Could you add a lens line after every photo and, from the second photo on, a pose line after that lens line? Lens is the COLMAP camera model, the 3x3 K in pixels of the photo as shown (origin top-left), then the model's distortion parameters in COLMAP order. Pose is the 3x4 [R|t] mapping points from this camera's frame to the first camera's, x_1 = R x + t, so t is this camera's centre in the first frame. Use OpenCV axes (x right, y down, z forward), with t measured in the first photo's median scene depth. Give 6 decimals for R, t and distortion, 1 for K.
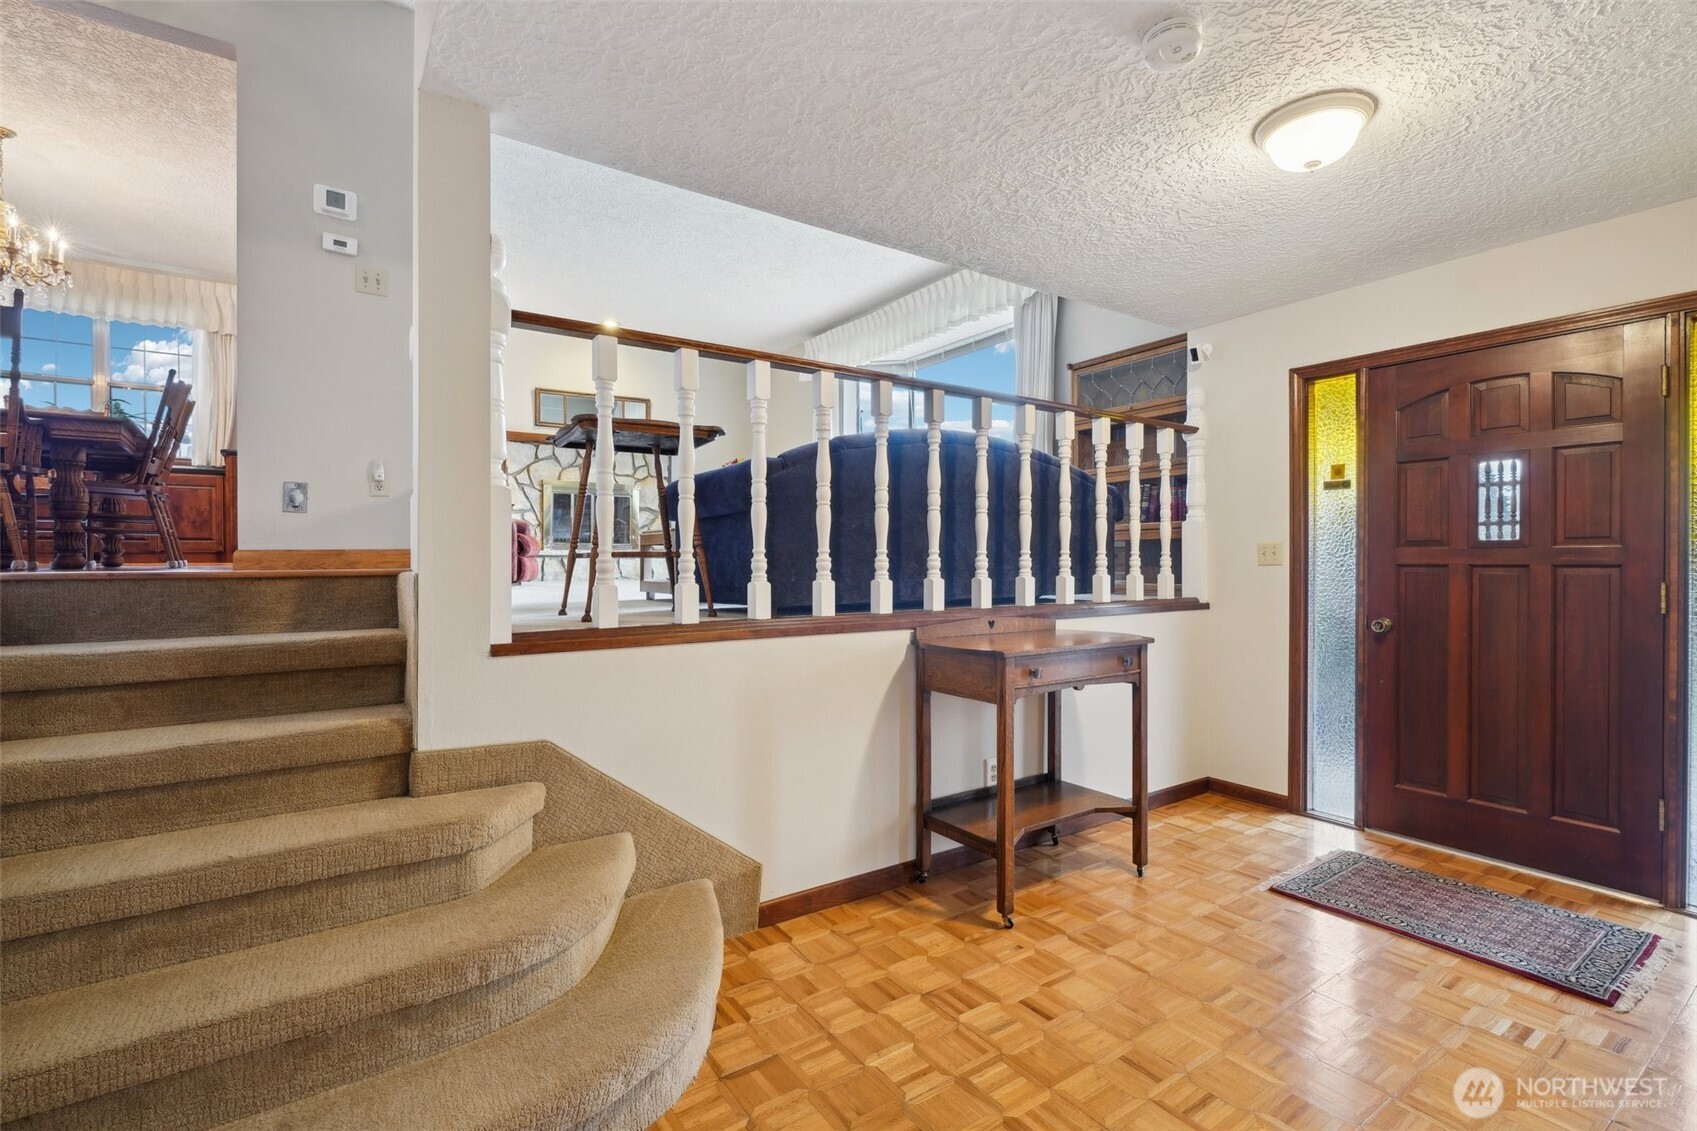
lens RADIAL K [[768.5, 0, 845.2], [0, 768.5, 568.3], [0, 0, 1]] dist [-0.010777, 0.002620]
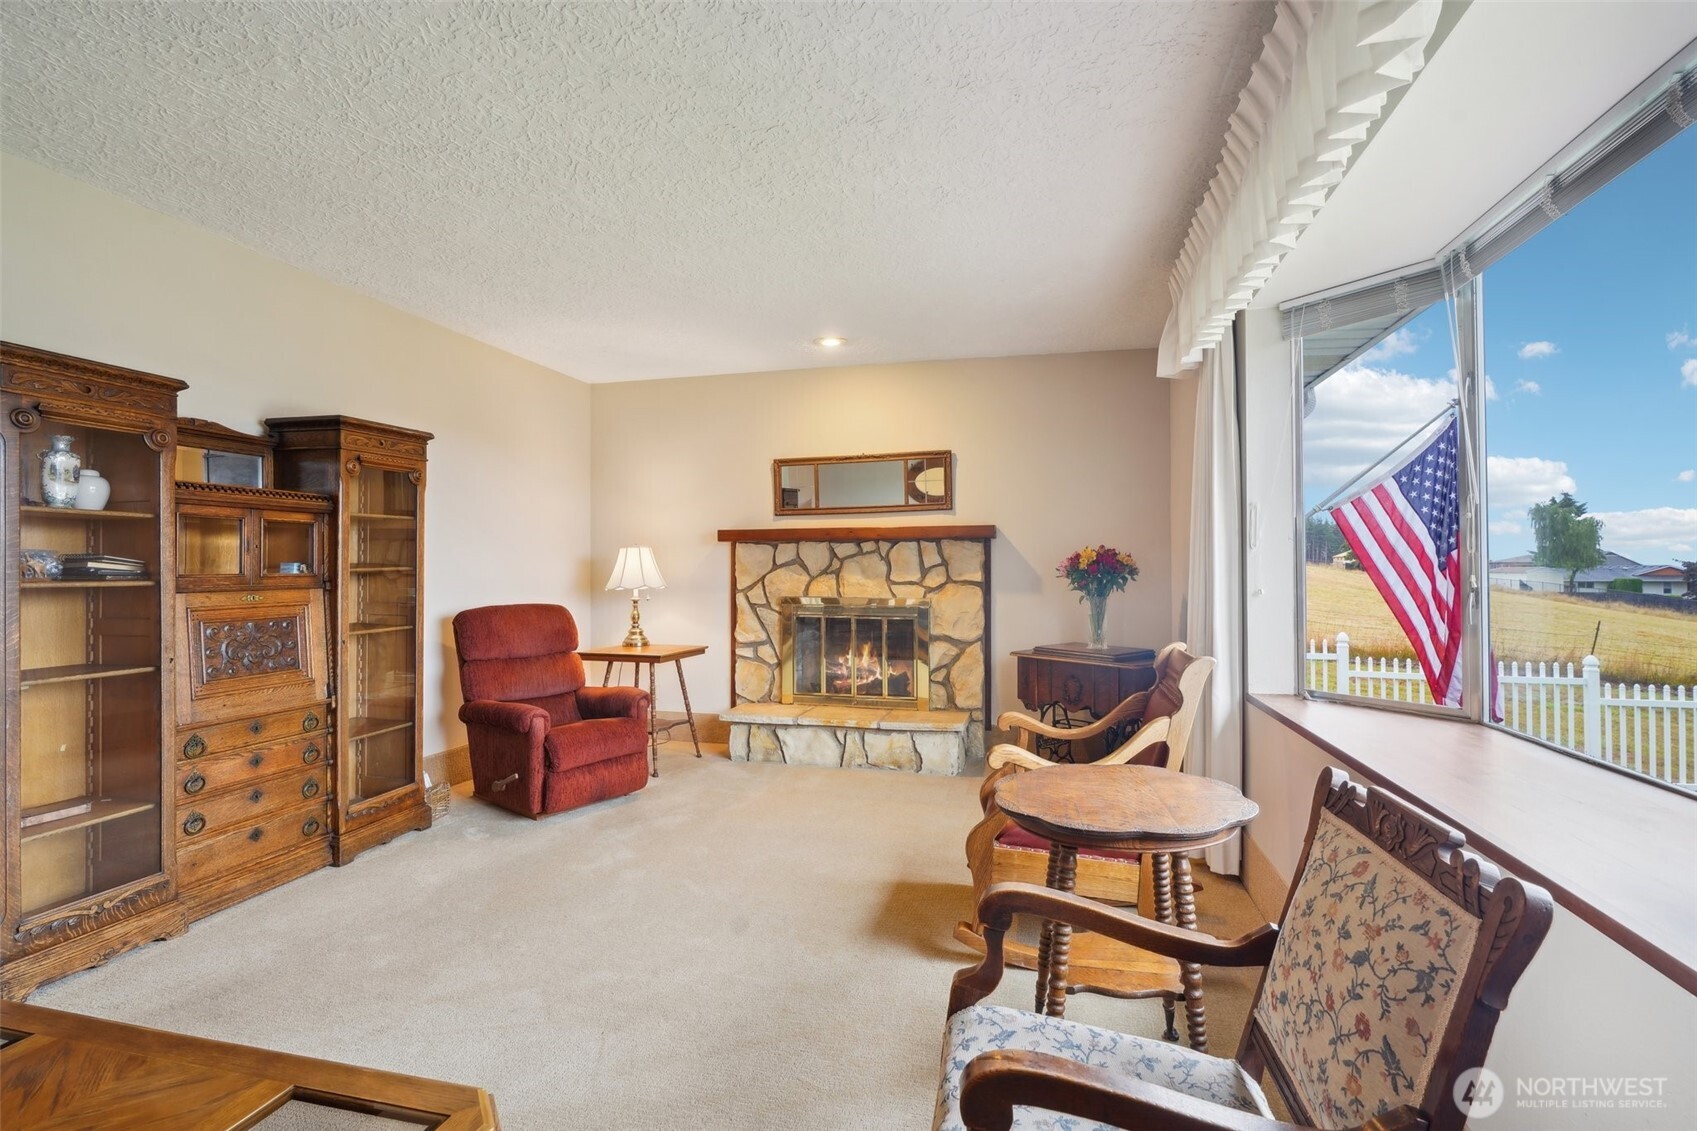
lens RADIAL K [[768.5, 0, 850.4], [0, 768.5, 565.4], [0, 0, 1]] dist [-0.010777, 0.002620]
pose [[0.666695, -0.004359, -0.745318, 0.140985], [-0.006876, 0.999904, -0.011998, -0.135609], [0.745299, 0.013123, 0.666601, 0.603031]]
